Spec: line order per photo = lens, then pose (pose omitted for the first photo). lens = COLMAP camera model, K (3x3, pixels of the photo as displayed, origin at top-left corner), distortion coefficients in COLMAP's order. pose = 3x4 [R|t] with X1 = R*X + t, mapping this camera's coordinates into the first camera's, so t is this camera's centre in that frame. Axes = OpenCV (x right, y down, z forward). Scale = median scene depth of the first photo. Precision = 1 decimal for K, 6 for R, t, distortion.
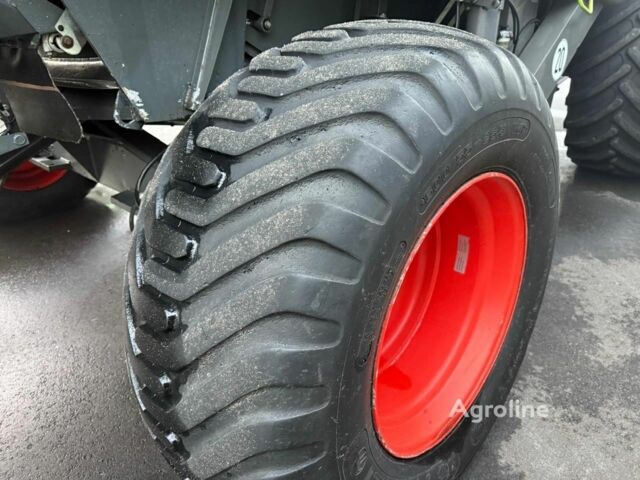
lens RADIAL K [[444.1, 0, 320.0], [0, 444.1, 240.0], [0, 0, 1]] dist [0.001582, -0.001711]
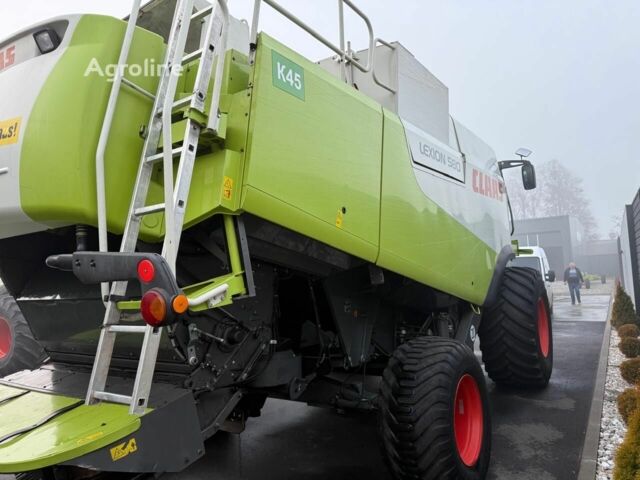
lens RADIAL K [[444.1, 0, 320.0], [0, 444.1, 240.0], [0, 0, 1]] dist [0.001582, -0.001711]
pose [[0.988031, -0.011353, 0.153838, -0.775595], [0.088900, 0.856920, -0.507725, 0.370215], [-0.126062, 0.515325, 0.847673, -1.442405]]
